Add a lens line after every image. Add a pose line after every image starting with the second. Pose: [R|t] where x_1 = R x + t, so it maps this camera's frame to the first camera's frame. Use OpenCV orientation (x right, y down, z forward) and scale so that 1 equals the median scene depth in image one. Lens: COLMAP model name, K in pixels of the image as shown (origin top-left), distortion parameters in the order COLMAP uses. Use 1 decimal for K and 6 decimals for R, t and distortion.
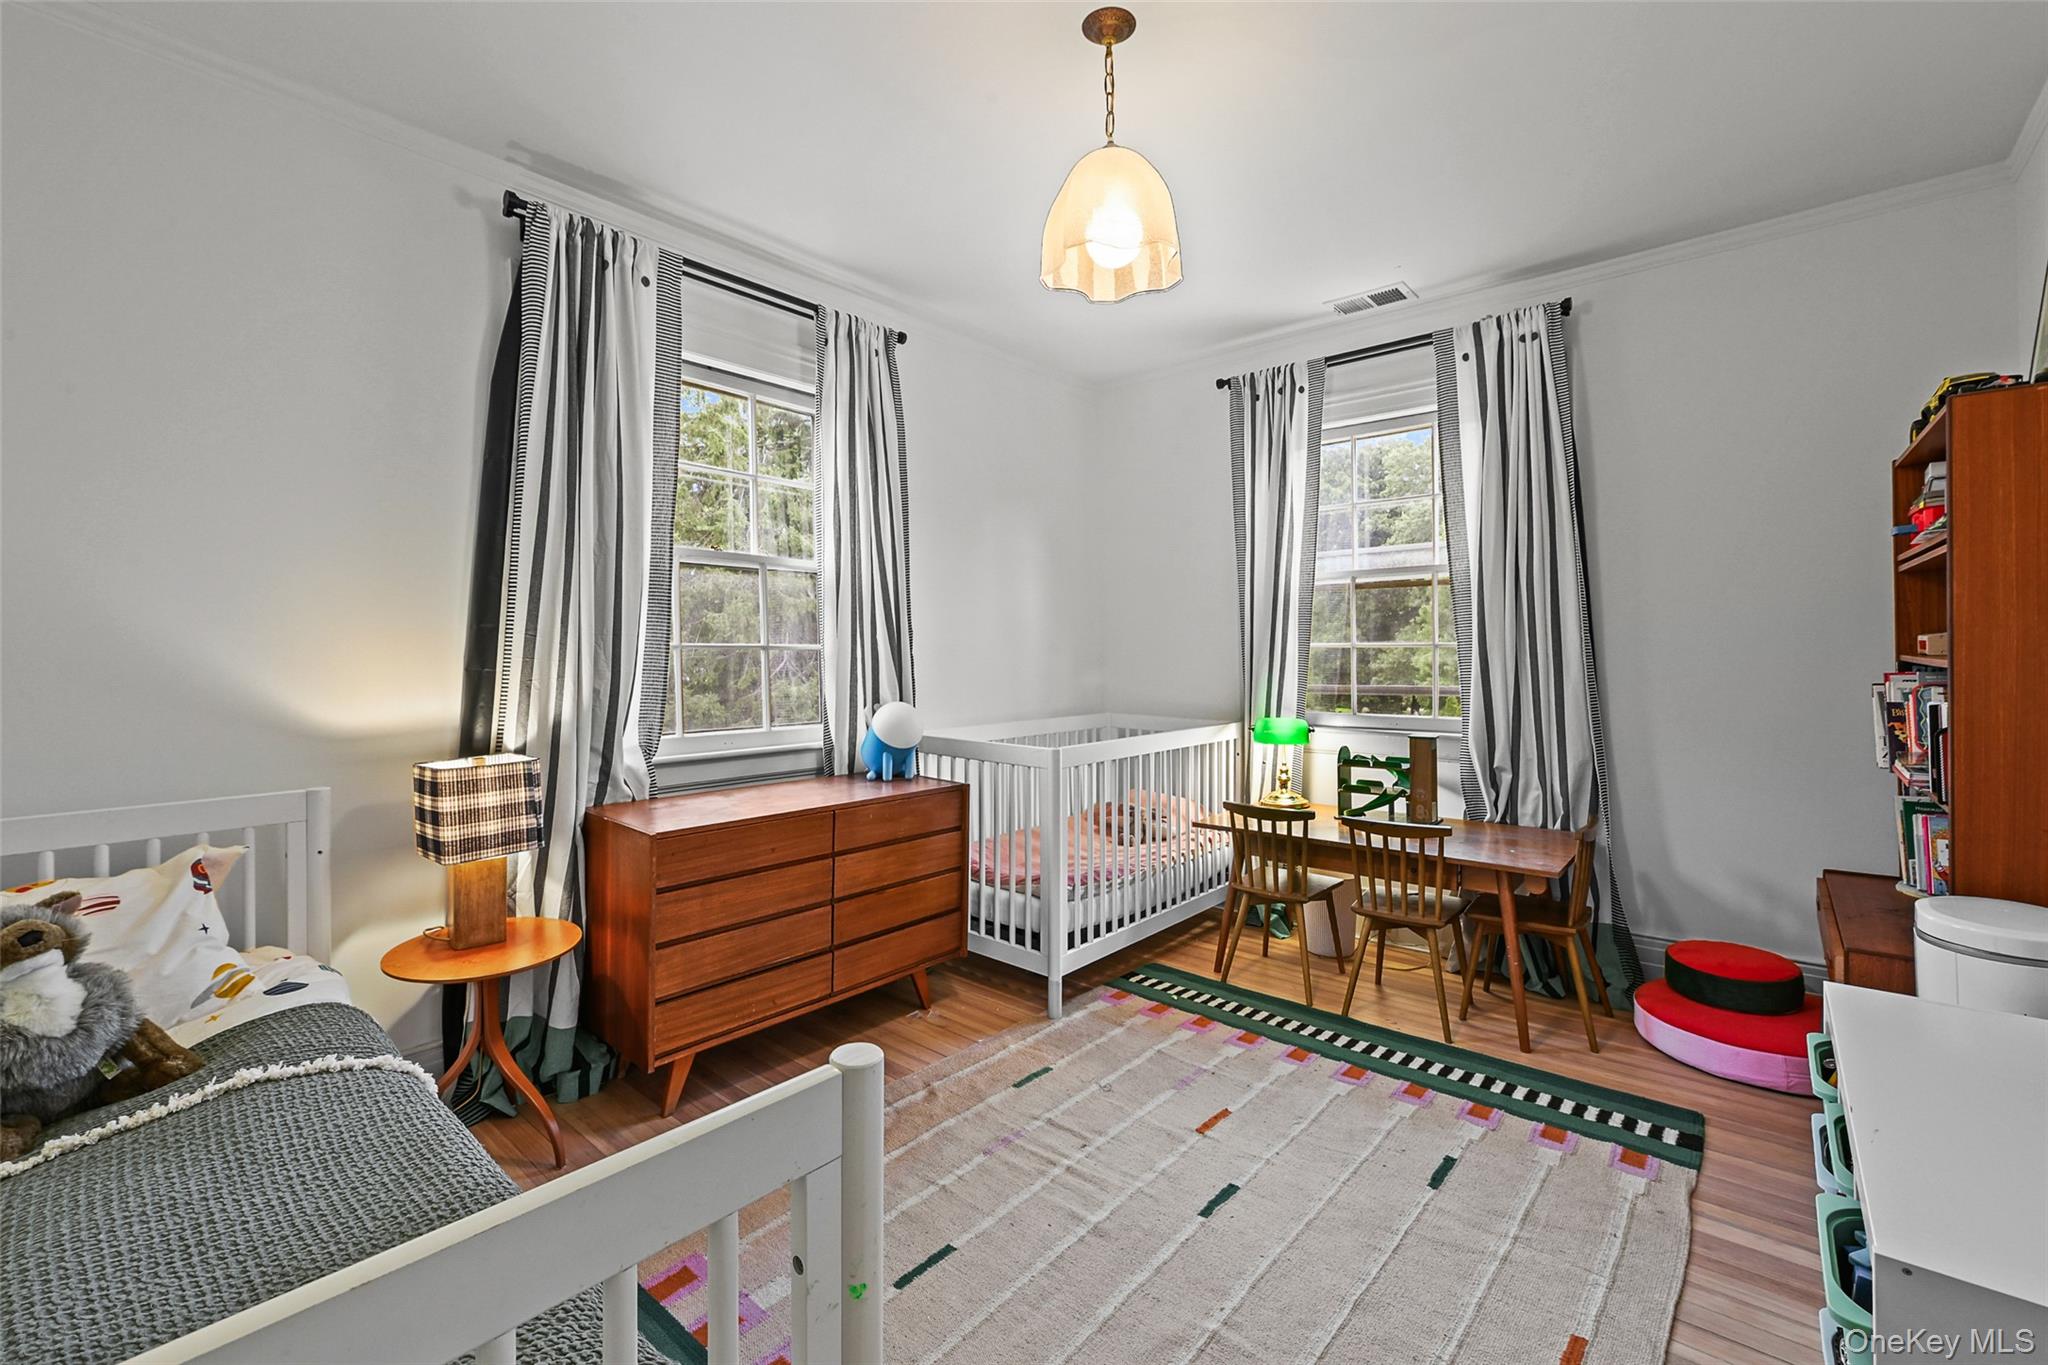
lens RADIAL K [[849.5, 0, 1024.1], [0, 849.5, 646.9], [0, 0, 1]] dist [-0.000182, 0.000004]
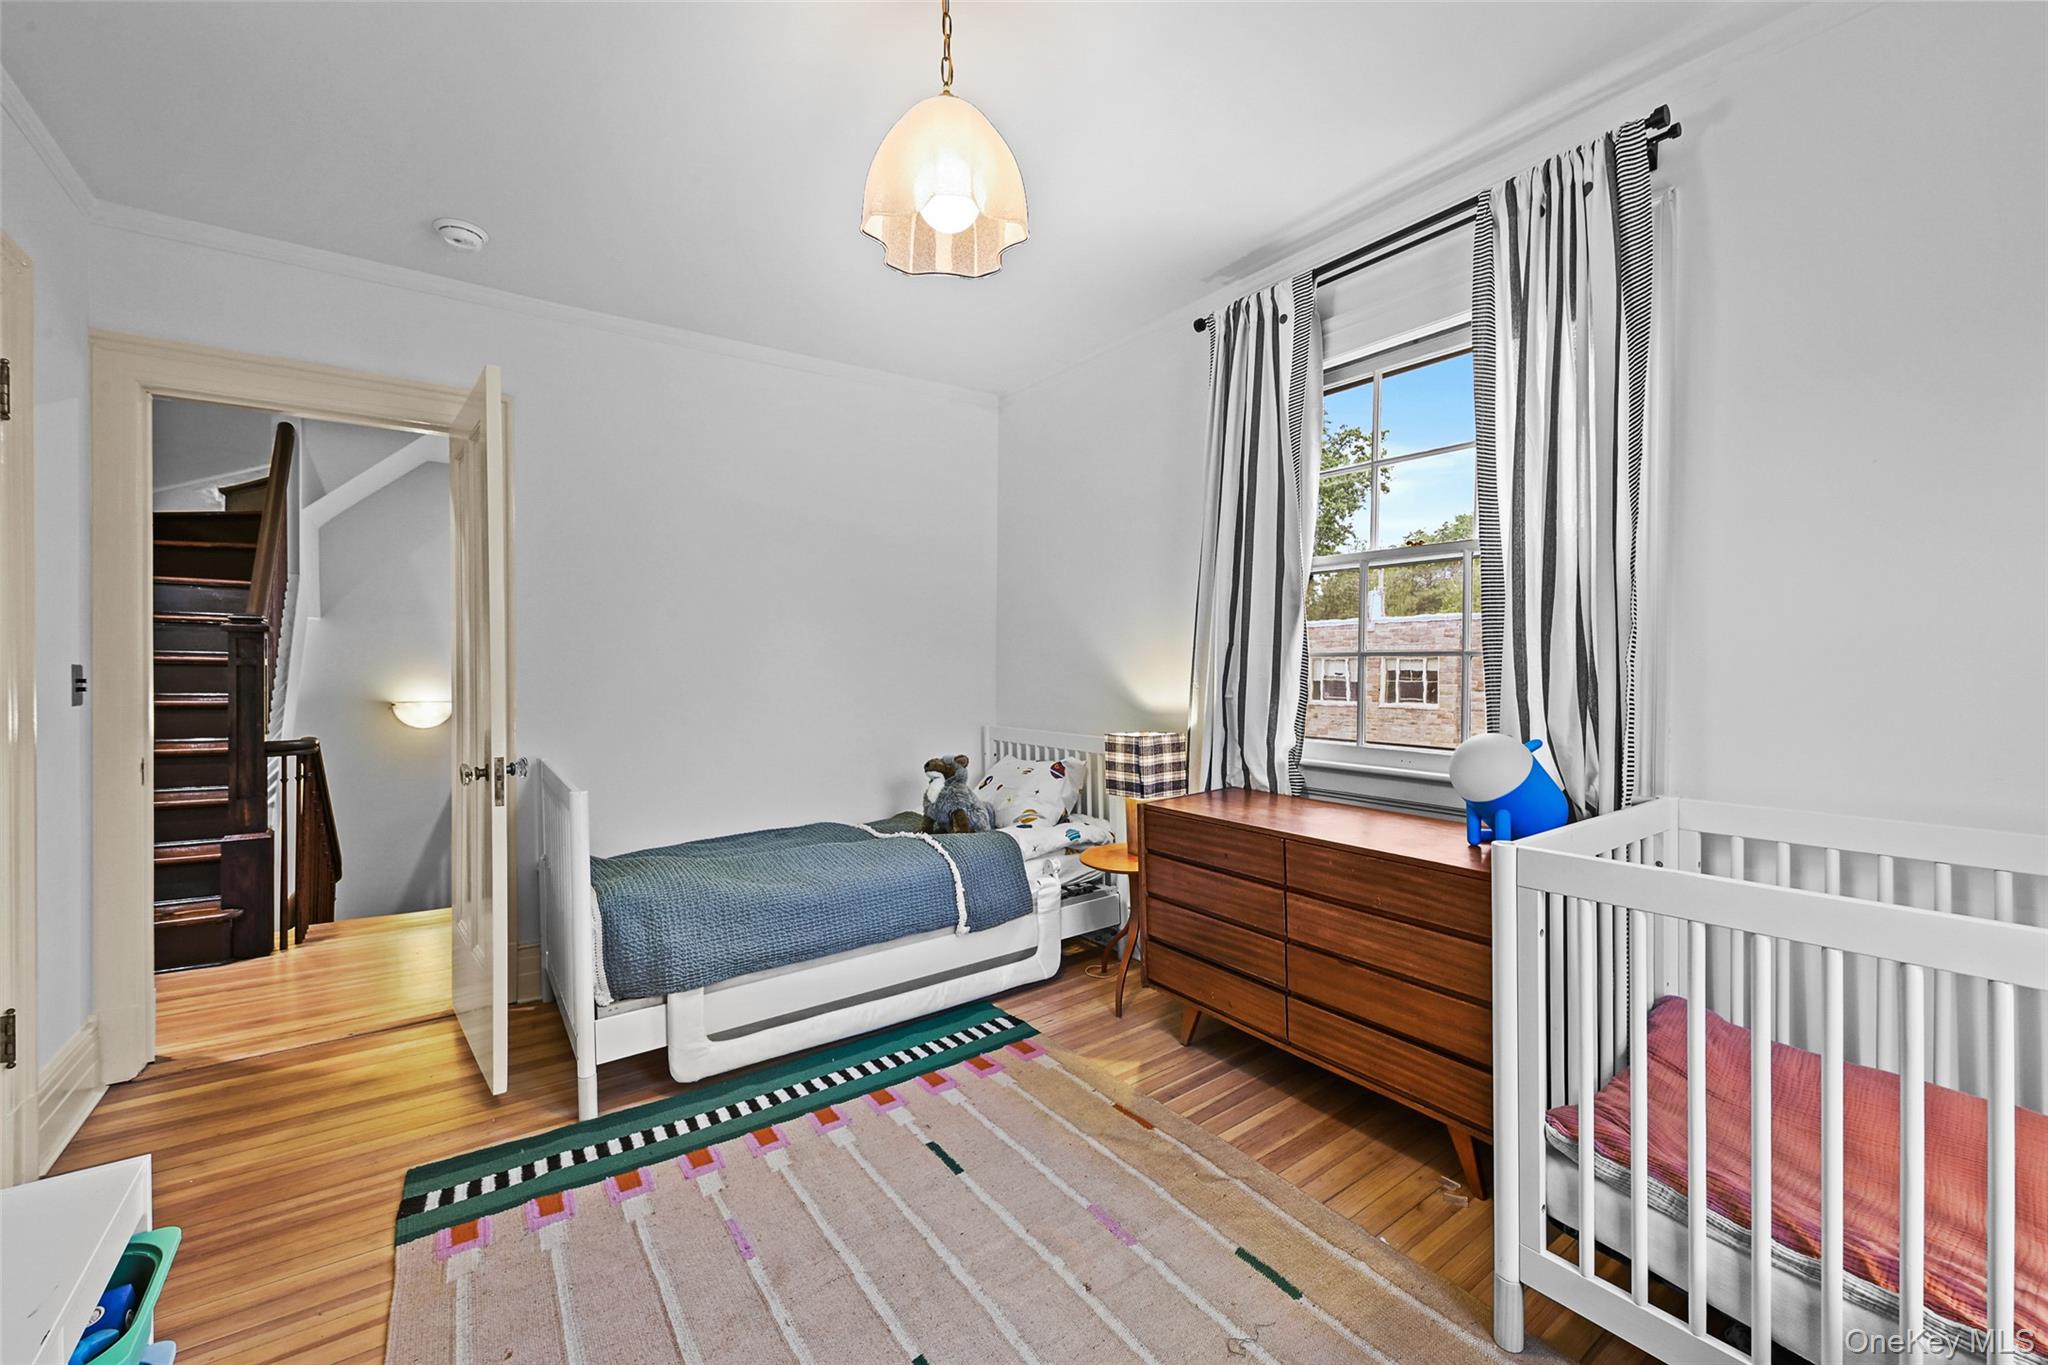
lens RADIAL K [[834.8, 0, 1019.8], [0, 834.8, 677.9], [0, 0, 1]] dist [-0.000612, -0.000039]
pose [[-0.233337, 0.015863, -0.972267, 0.715096], [0.010285, 0.999851, 0.013844, 0.010878], [0.972342, -0.006769, -0.233466, 0.970019]]
